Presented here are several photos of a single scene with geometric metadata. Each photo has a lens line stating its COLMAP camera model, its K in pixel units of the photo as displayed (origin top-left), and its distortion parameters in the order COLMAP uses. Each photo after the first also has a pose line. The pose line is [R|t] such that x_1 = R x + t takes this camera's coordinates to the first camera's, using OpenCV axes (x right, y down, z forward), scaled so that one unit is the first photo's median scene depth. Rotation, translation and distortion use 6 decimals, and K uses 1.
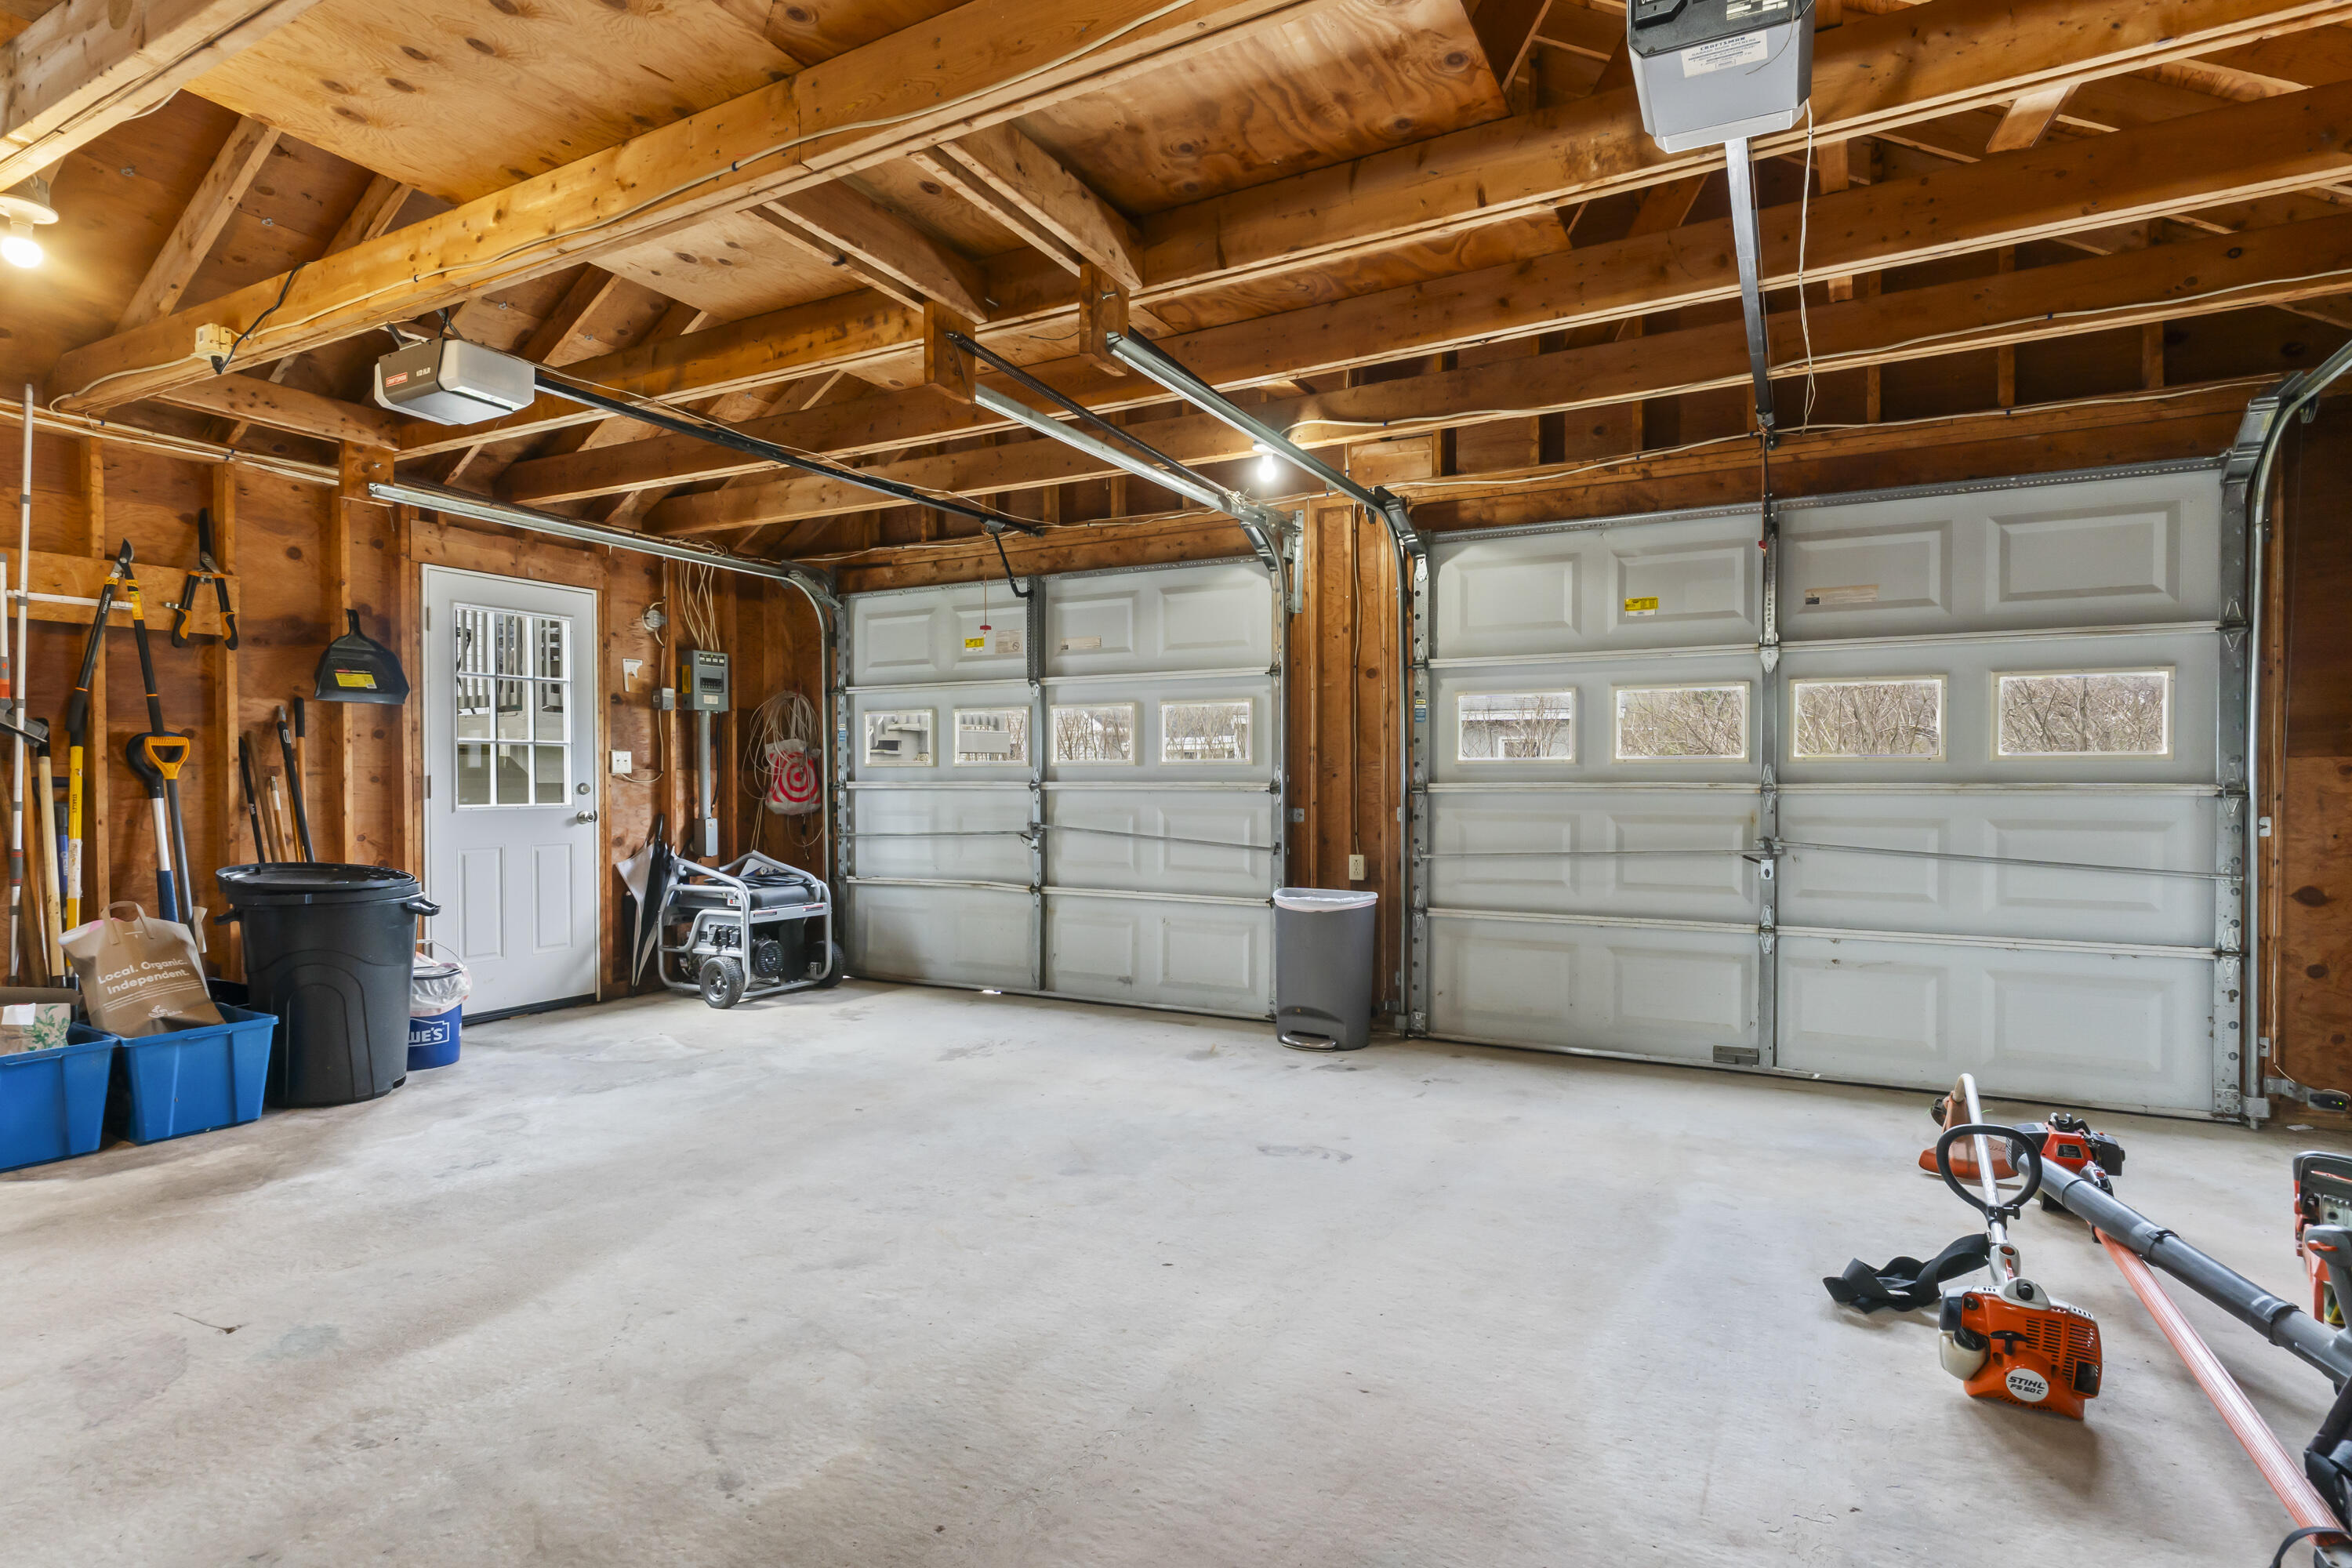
lens RADIAL K [[1175.5, 0, 1174.6], [0, 1175.5, 785.8], [0, 0, 1]] dist [-0.003887, -0.000247]
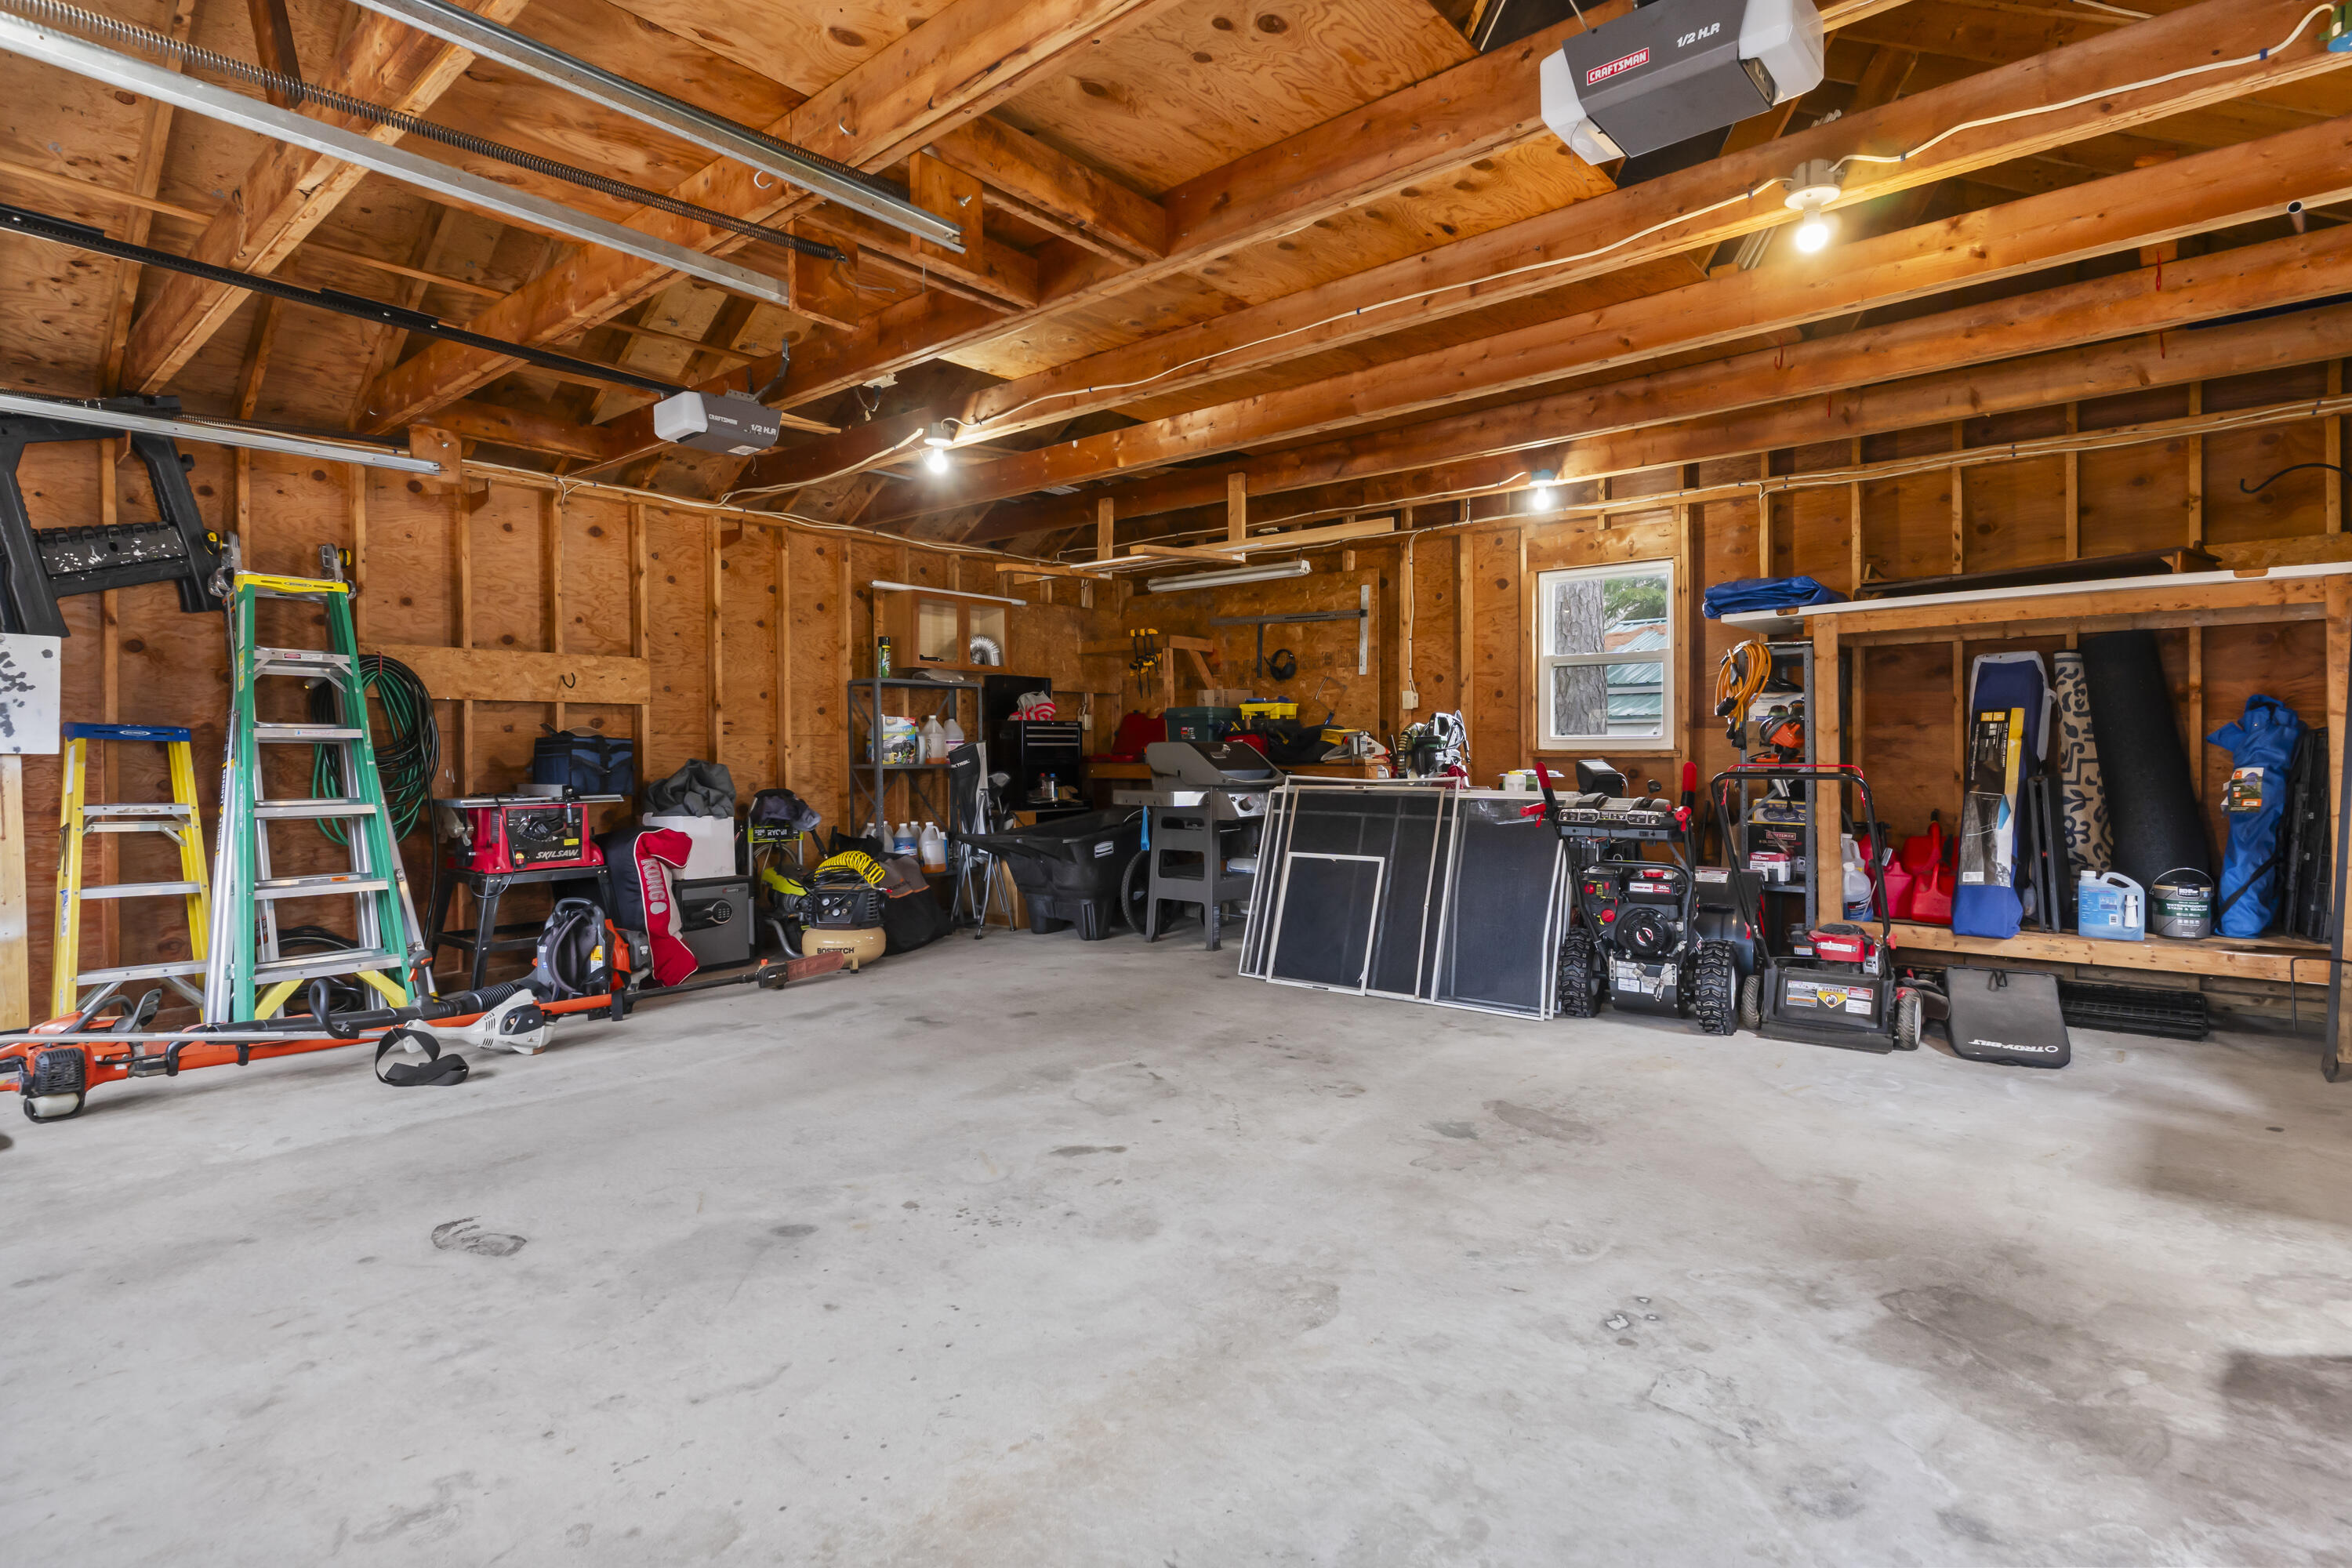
lens RADIAL K [[1175.5, 0, 1173.7], [0, 1175.5, 772.8], [0, 0, 1]] dist [-0.003887, -0.000247]
pose [[-0.975656, 0.000893, 0.219306, -0.536910], [0.005569, 0.999770, 0.020708, 0.008721], [-0.219238, 0.021425, -0.975436, 1.818015]]
